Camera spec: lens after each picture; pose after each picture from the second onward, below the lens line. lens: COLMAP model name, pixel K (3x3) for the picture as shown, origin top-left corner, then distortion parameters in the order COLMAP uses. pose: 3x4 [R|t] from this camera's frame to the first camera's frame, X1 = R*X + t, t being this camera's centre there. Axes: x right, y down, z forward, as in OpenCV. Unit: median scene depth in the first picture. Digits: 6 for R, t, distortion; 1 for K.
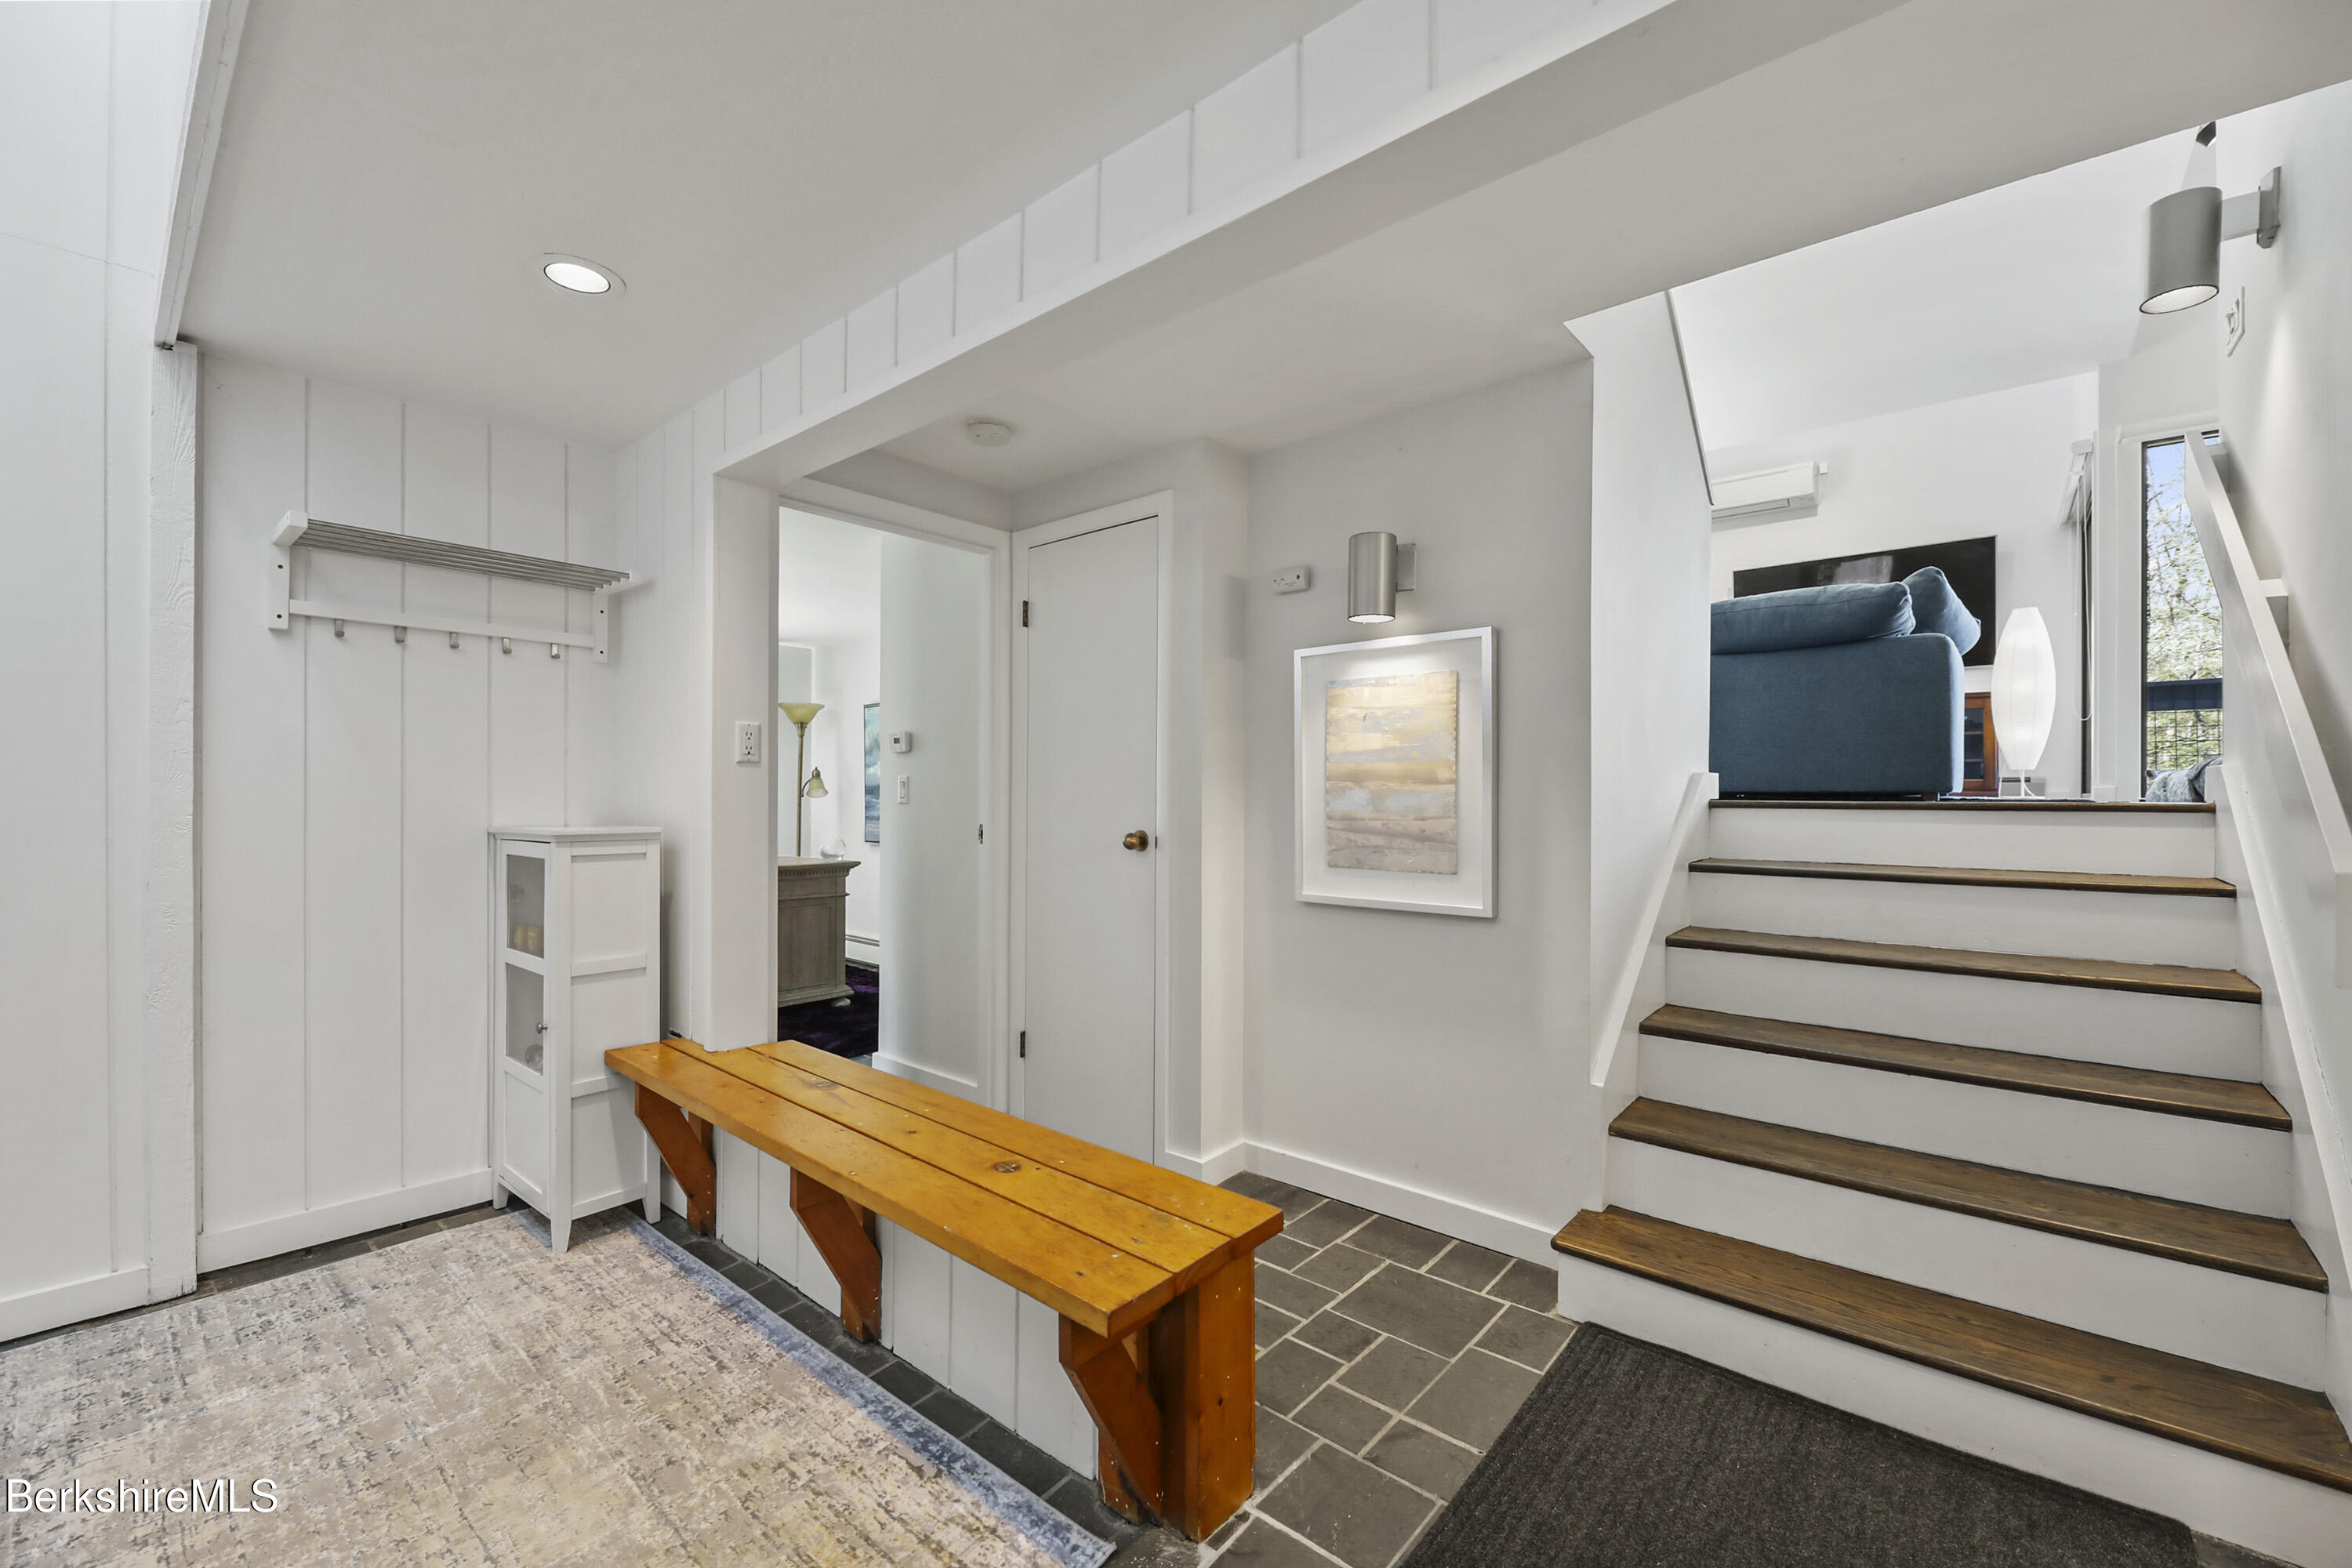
lens RADIAL K [[948.0, 0, 1159.7], [0, 948.0, 787.0], [0, 0, 1]] dist [-0.000946, 0.000031]
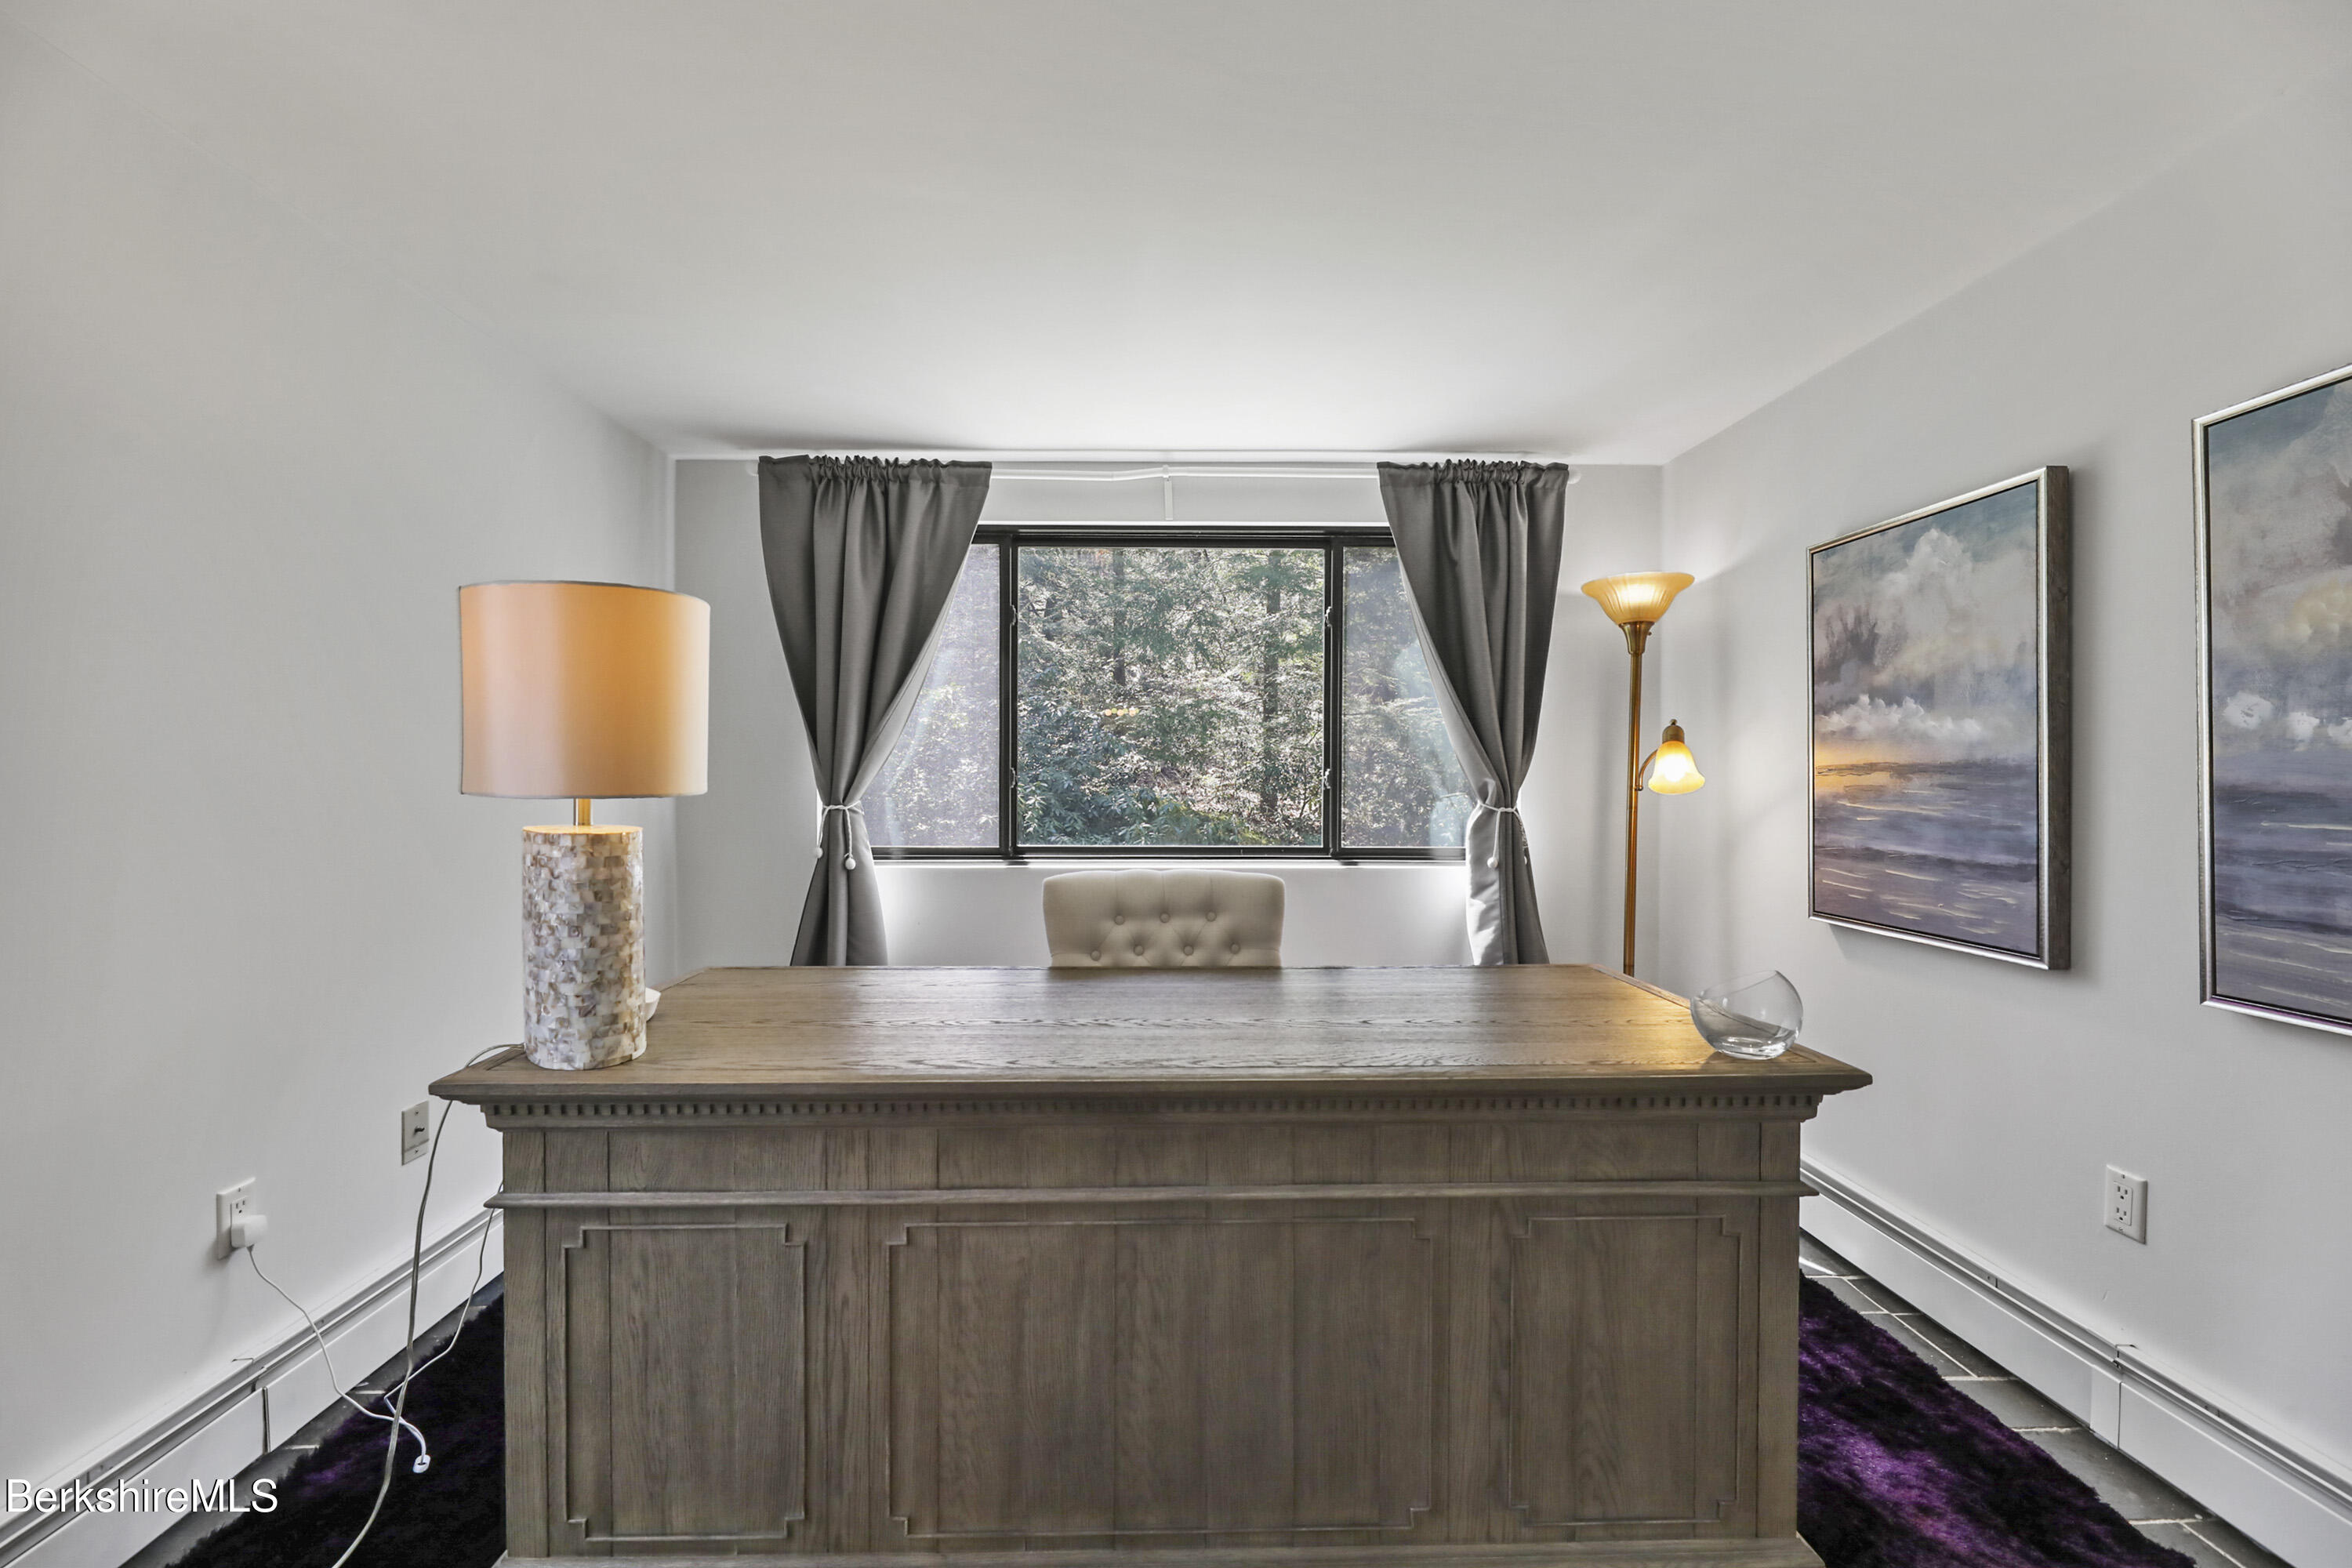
lens RADIAL K [[950.8, 0, 1162.2], [0, 950.8, 777.5], [0, 0, 1]] dist [-0.001487, -0.000315]
pose [[0.668734, -0.001648, -0.743500, -0.508872], [0.011487, 0.999901, 0.008115, -0.004635], [0.743413, -0.013968, 0.668687, 1.392755]]
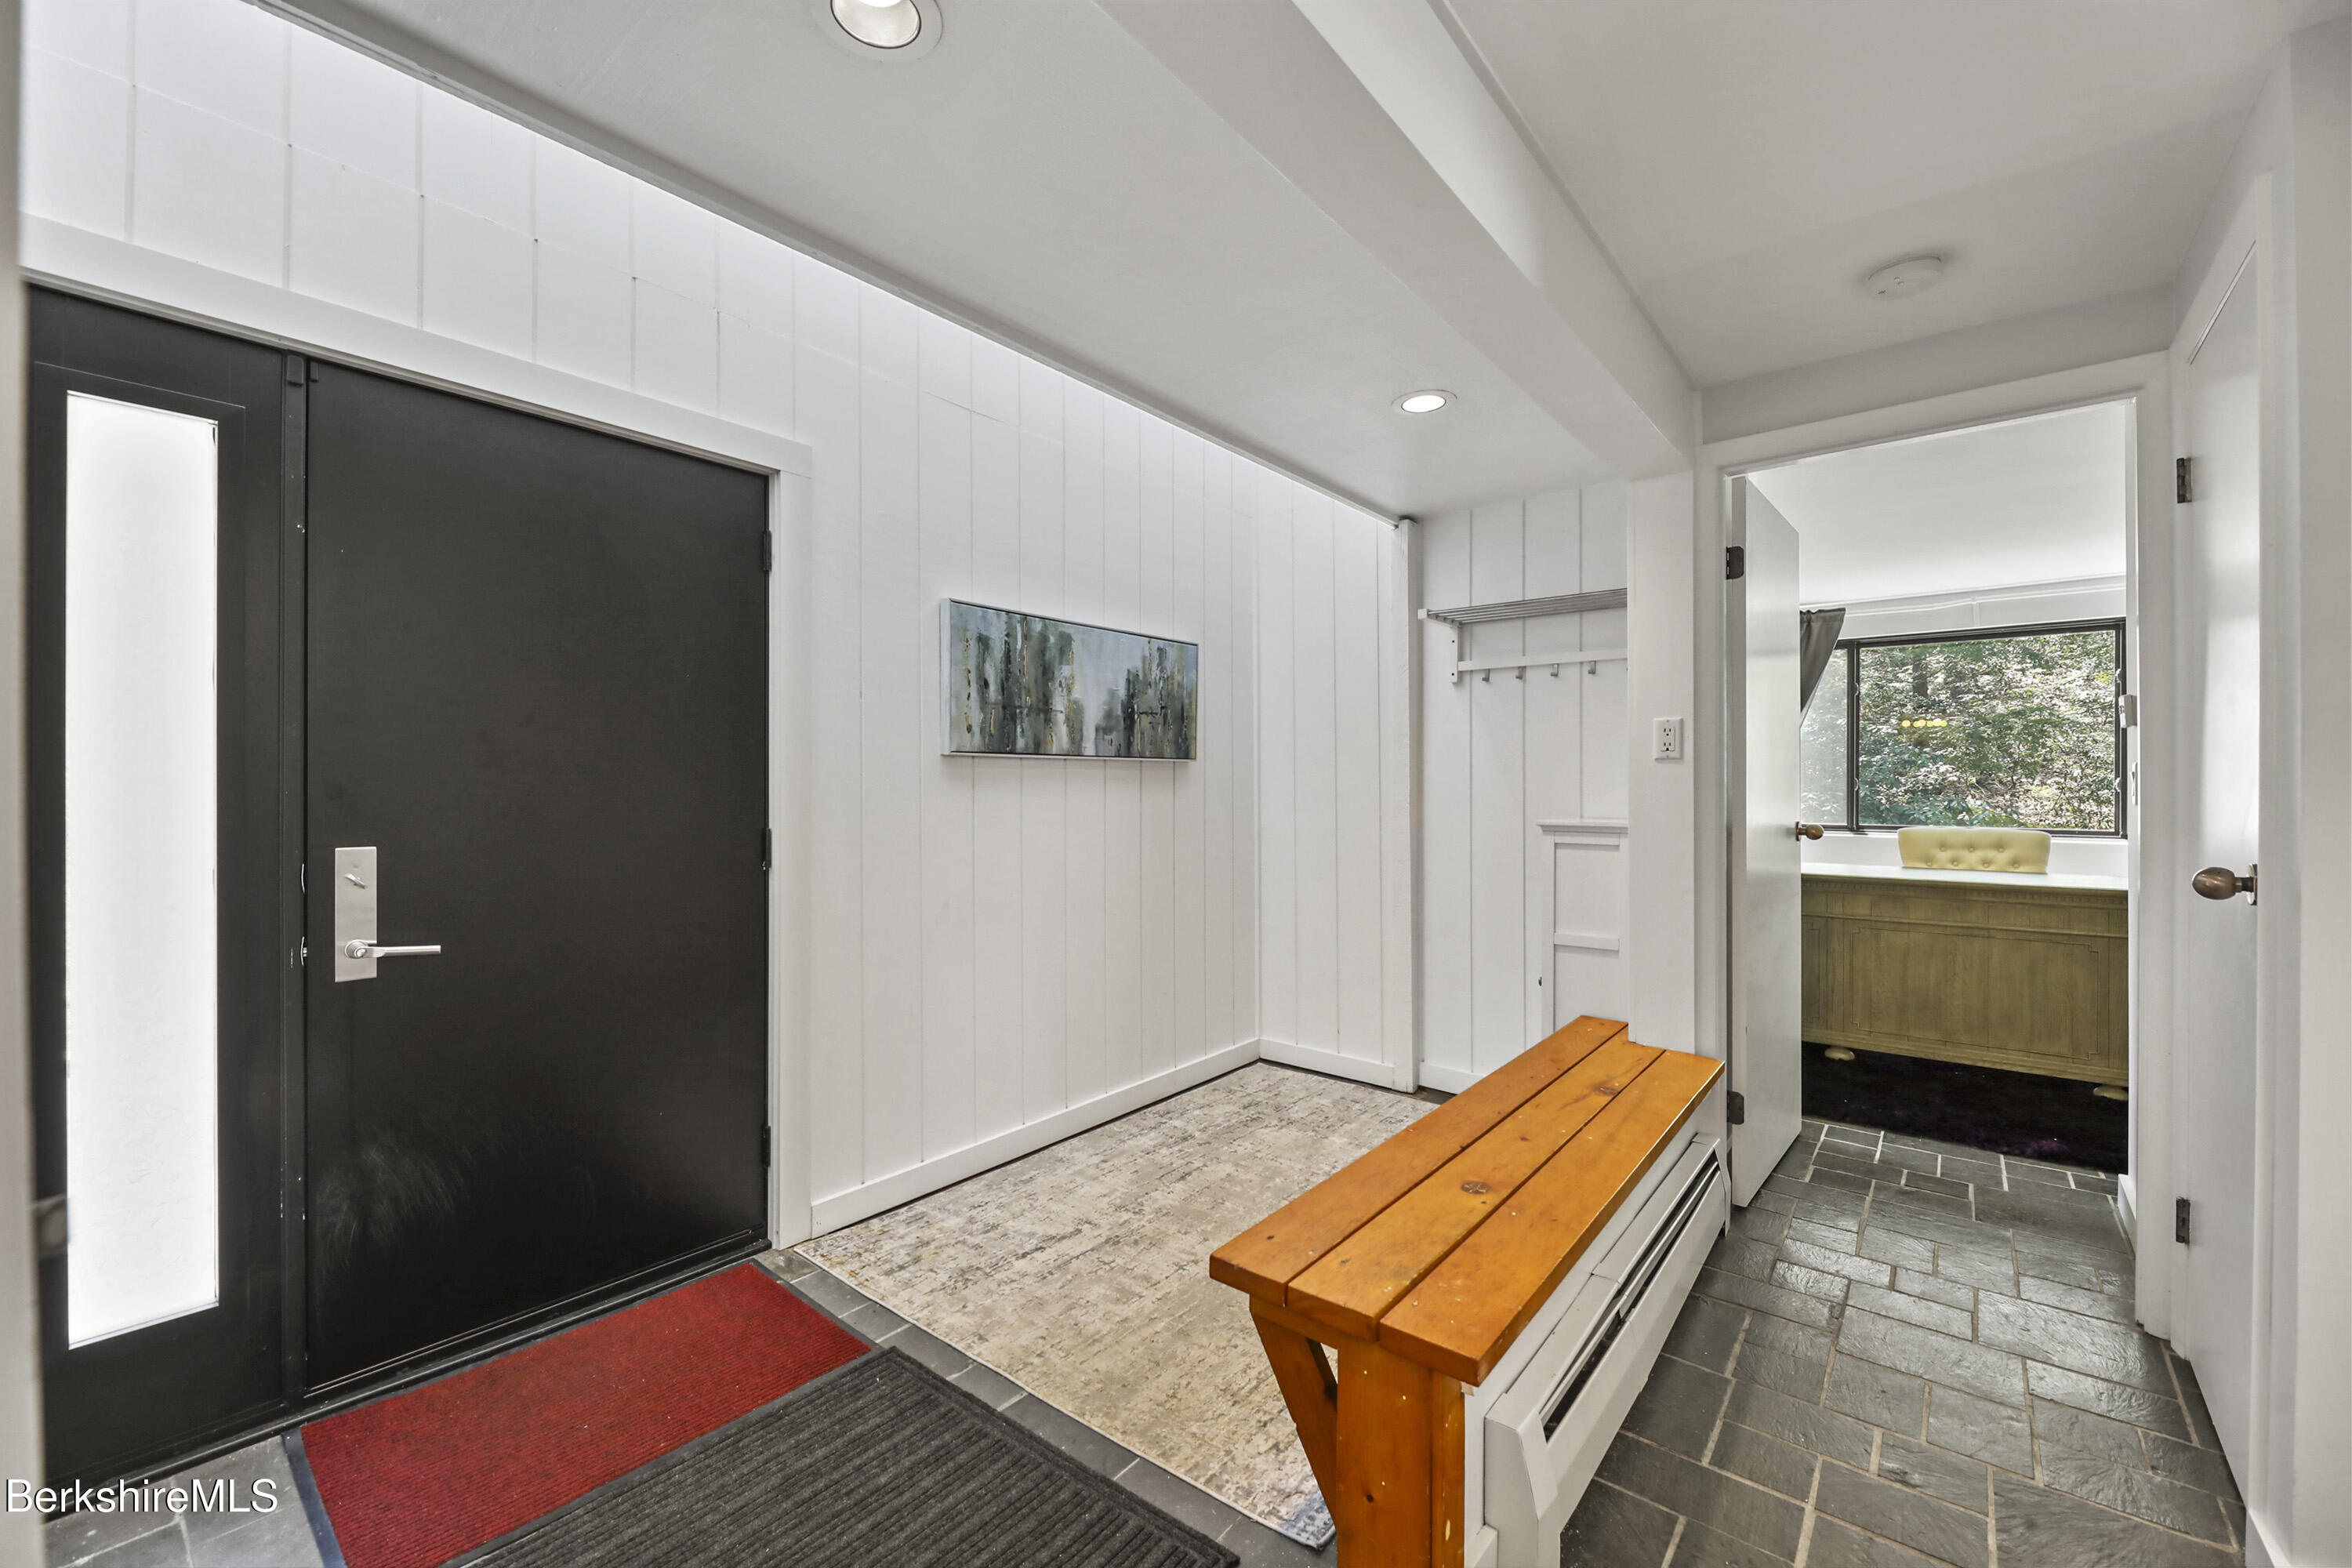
lens RADIAL K [[950.8, 0, 1162.2], [0, 950.8, 777.5], [0, 0, 1]] dist [-0.001487, -0.000315]
pose [[0.020623, -0.012725, -0.999706, 0.545699], [0.009731, 0.999874, -0.012526, 0.000394], [0.999740, -0.009470, 0.020744, 0.466347]]
